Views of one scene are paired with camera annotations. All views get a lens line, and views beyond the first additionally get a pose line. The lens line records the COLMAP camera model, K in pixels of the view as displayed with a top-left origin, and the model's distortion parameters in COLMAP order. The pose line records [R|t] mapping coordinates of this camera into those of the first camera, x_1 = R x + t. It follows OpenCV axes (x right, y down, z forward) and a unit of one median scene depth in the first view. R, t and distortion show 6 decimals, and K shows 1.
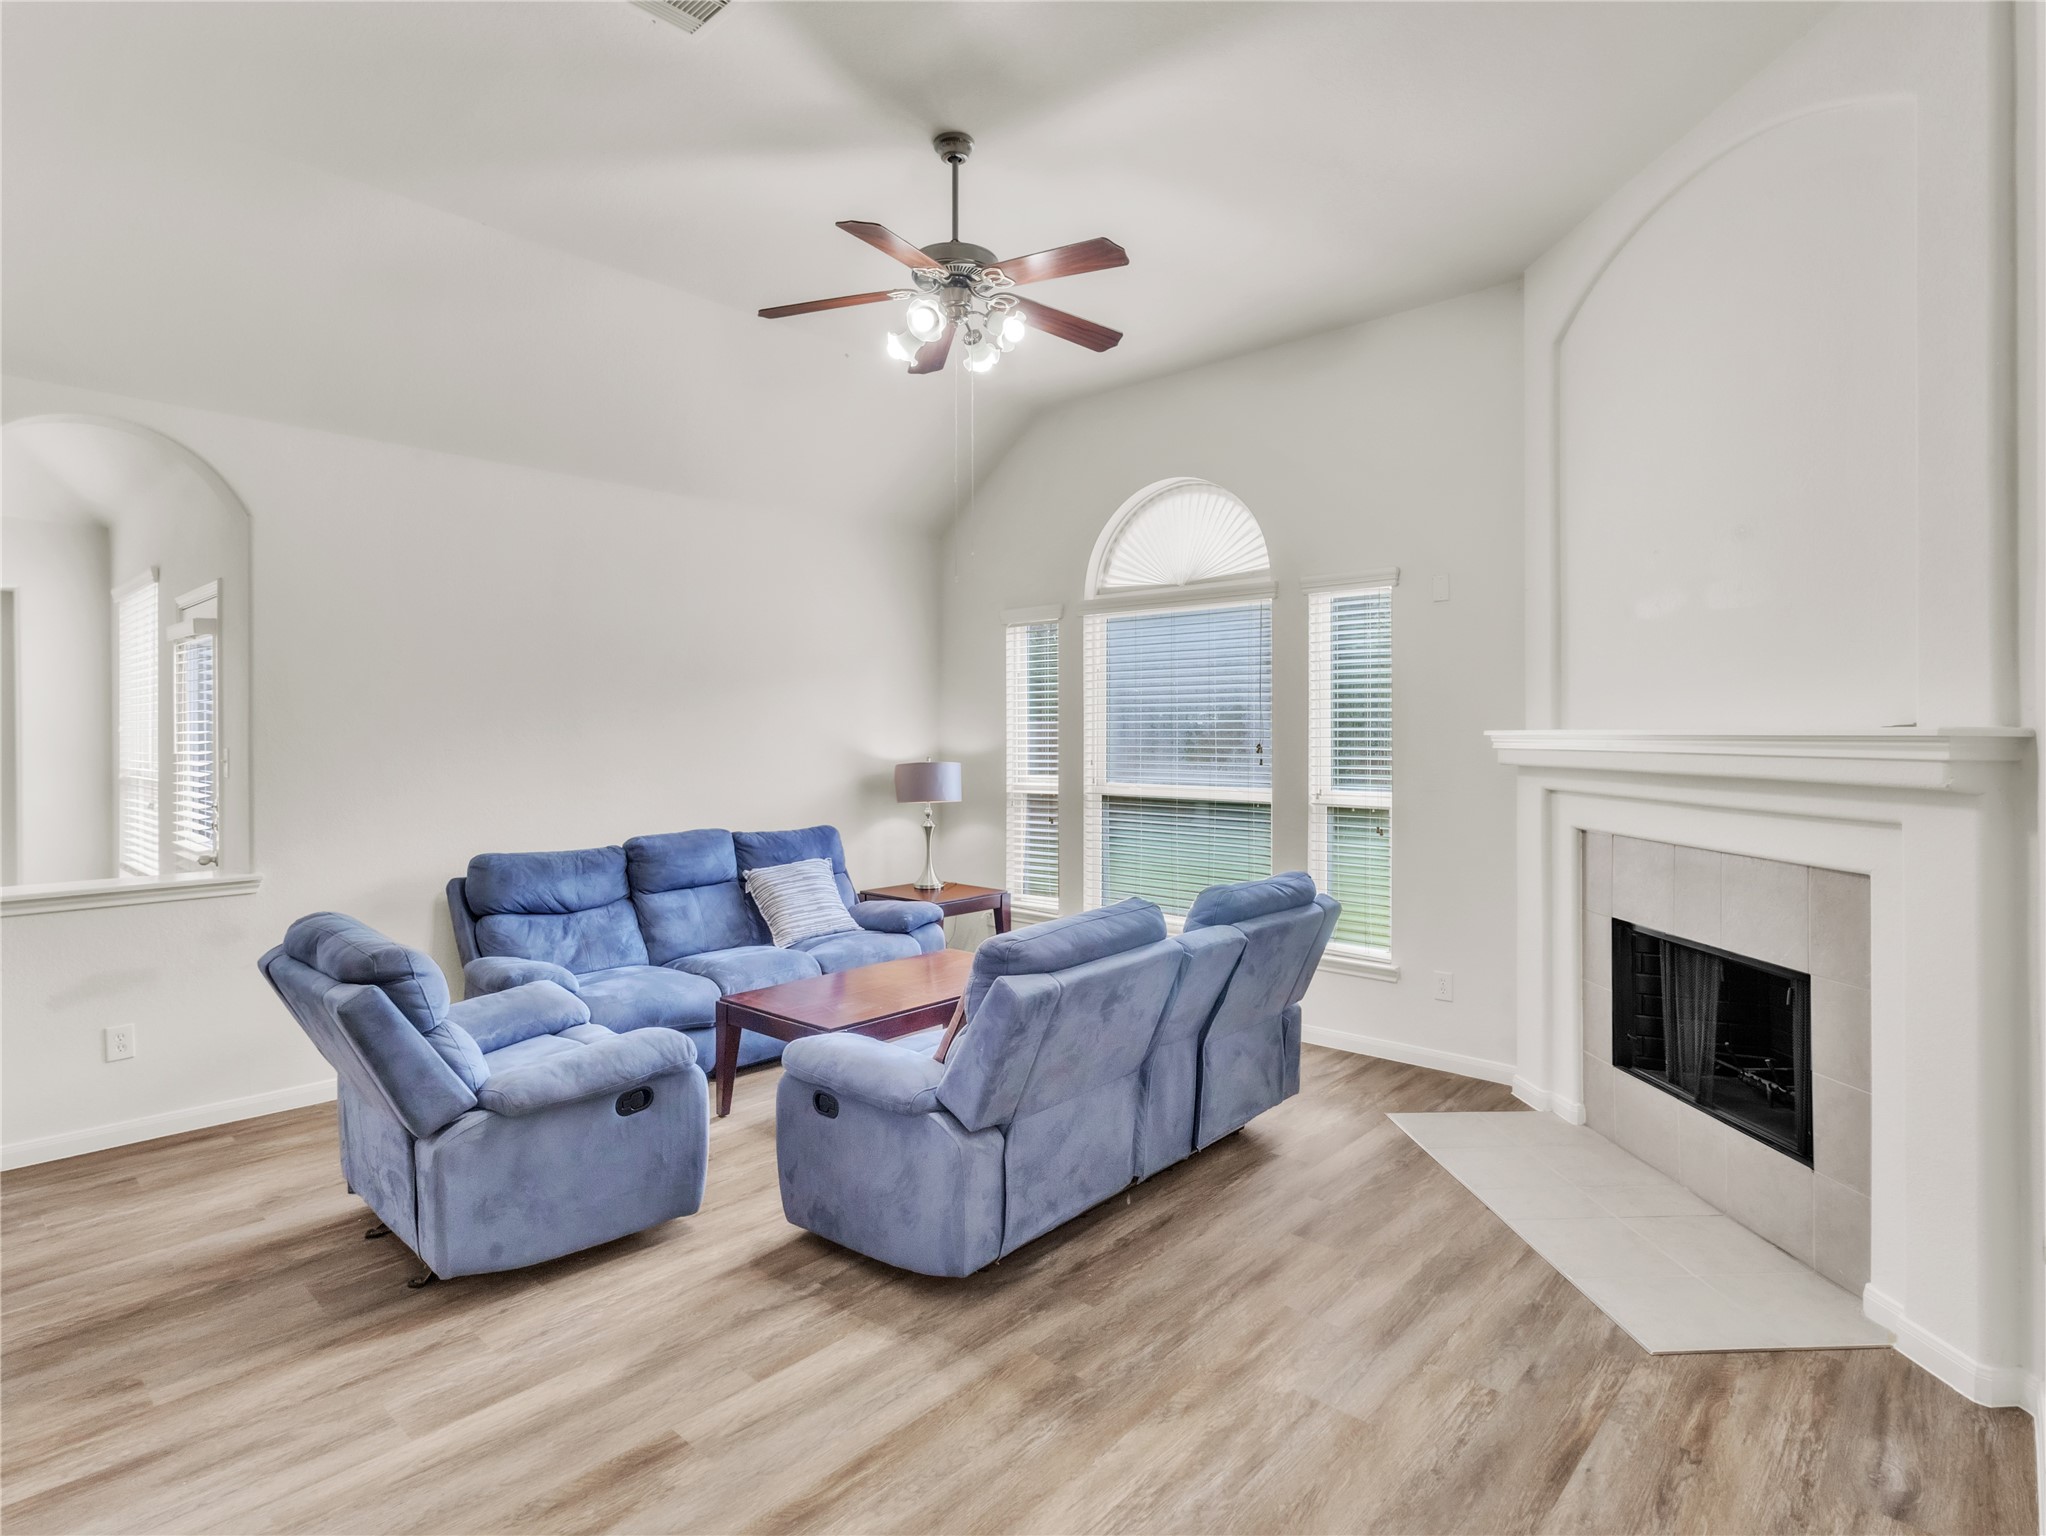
lens RADIAL K [[1066.5, 0, 1015.4], [0, 1066.5, 754.2], [0, 0, 1]] dist [-0.003412, 0.003449]
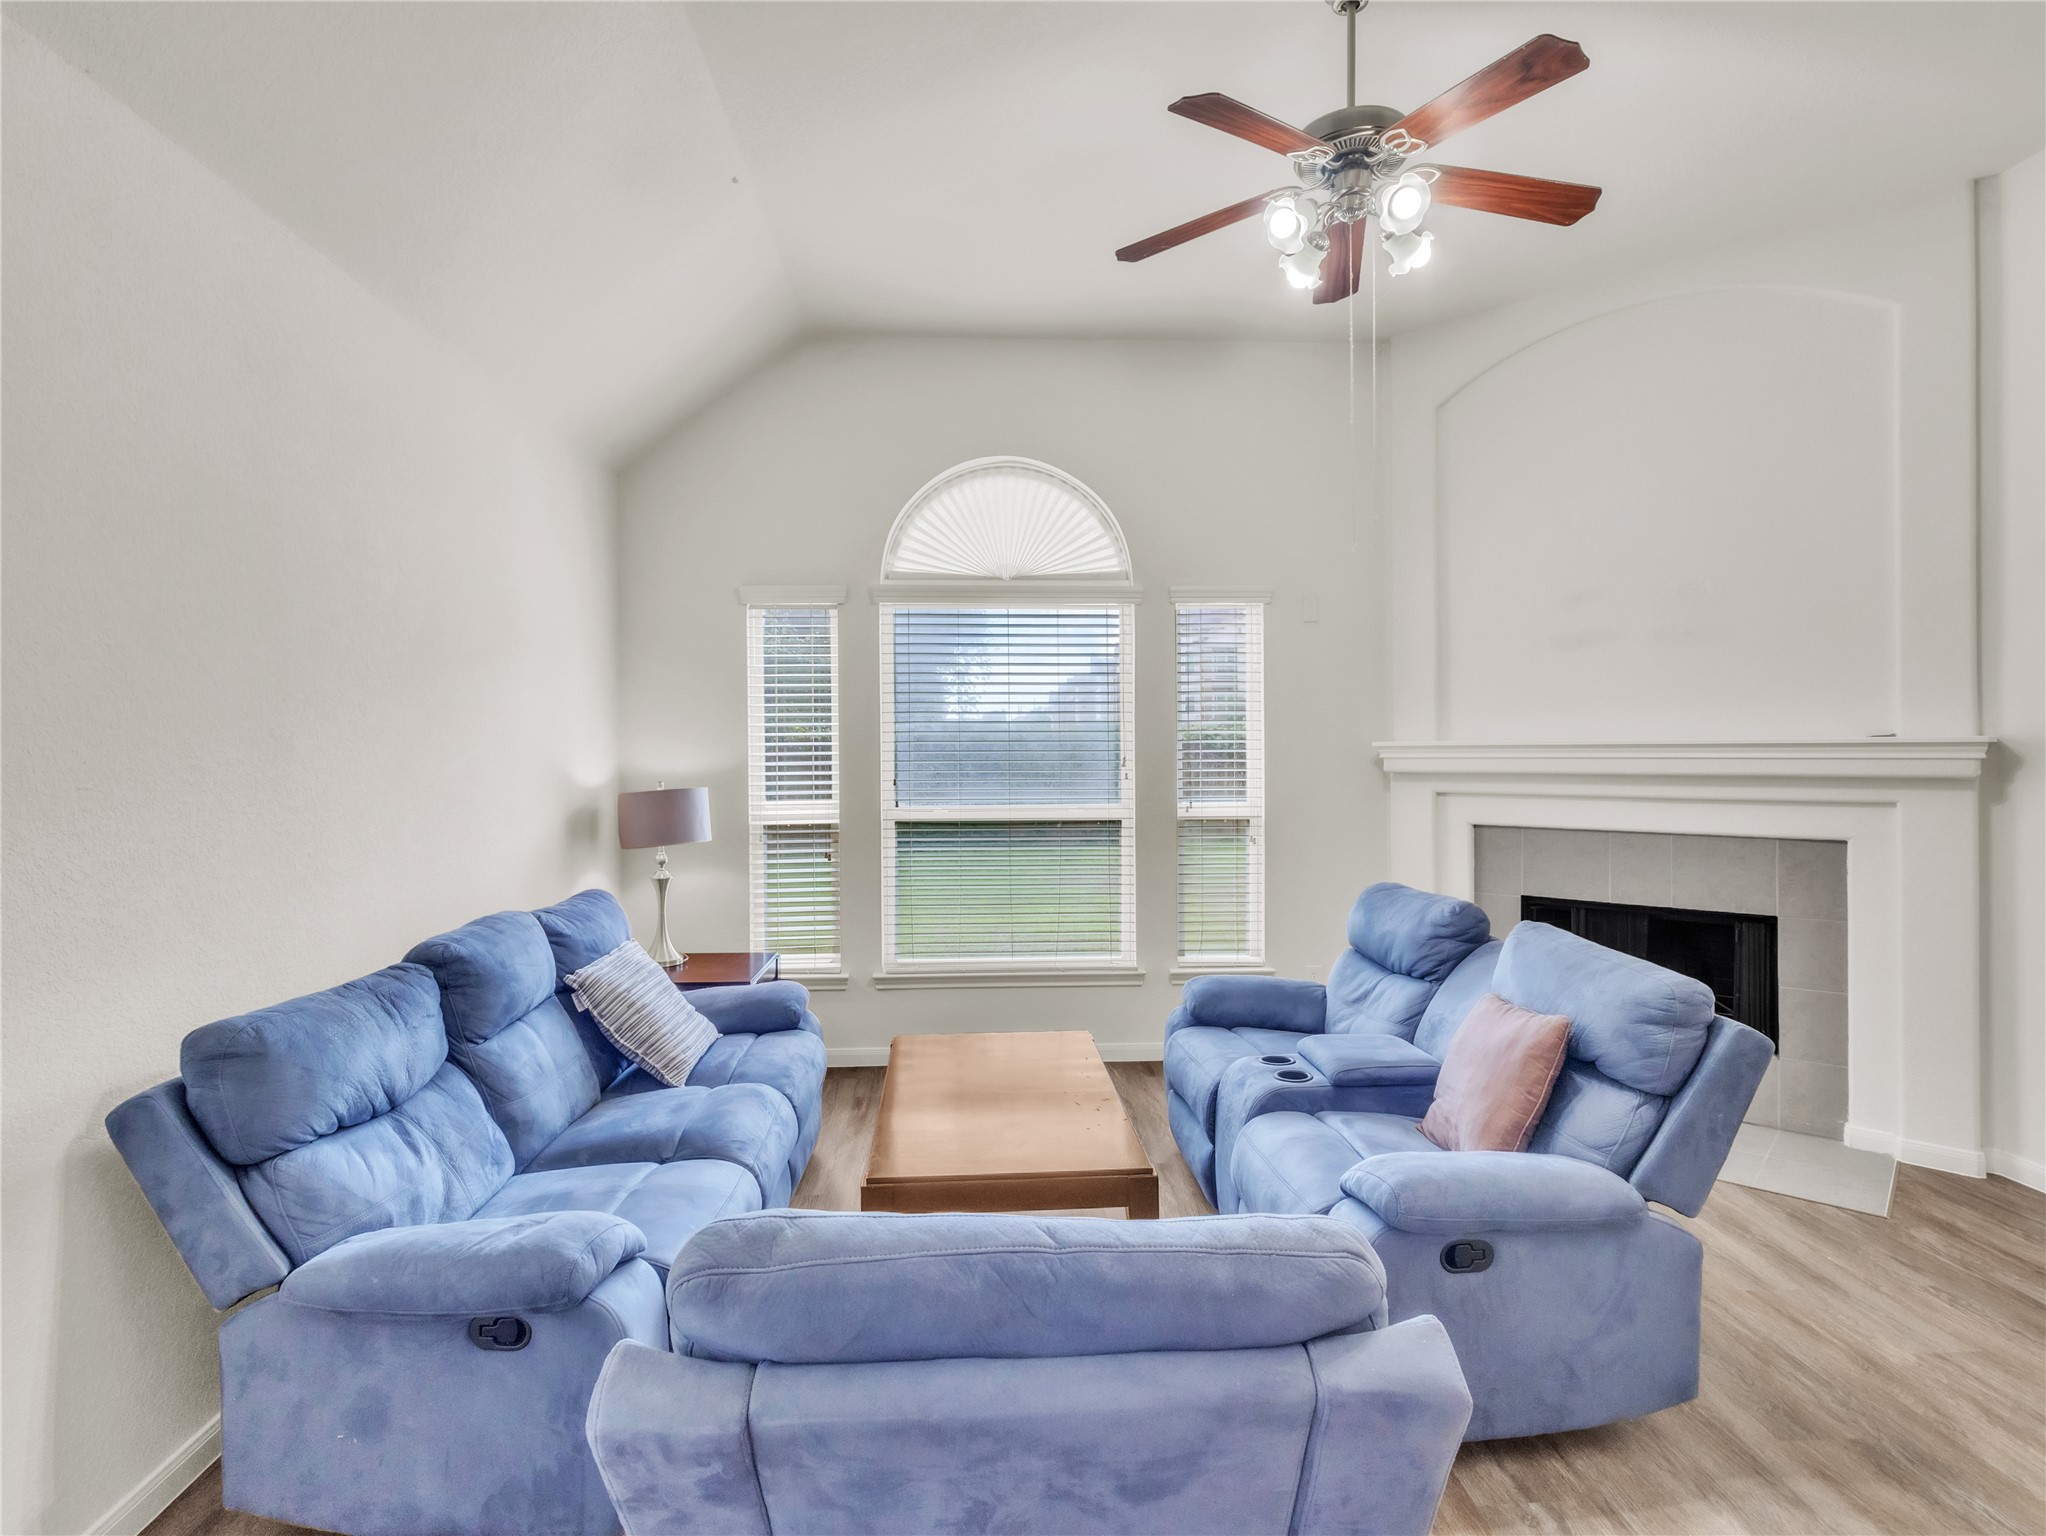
lens RADIAL K [[1066.5, 0, 1025.6], [0, 1066.5, 769.5], [0, 0, 1]] dist [-0.003412, 0.003449]
pose [[0.699792, -0.015473, 0.714179, -0.498953], [0.018221, 0.999827, 0.003808, -0.003962], [-0.714115, 0.010348, 0.699952, 0.394668]]
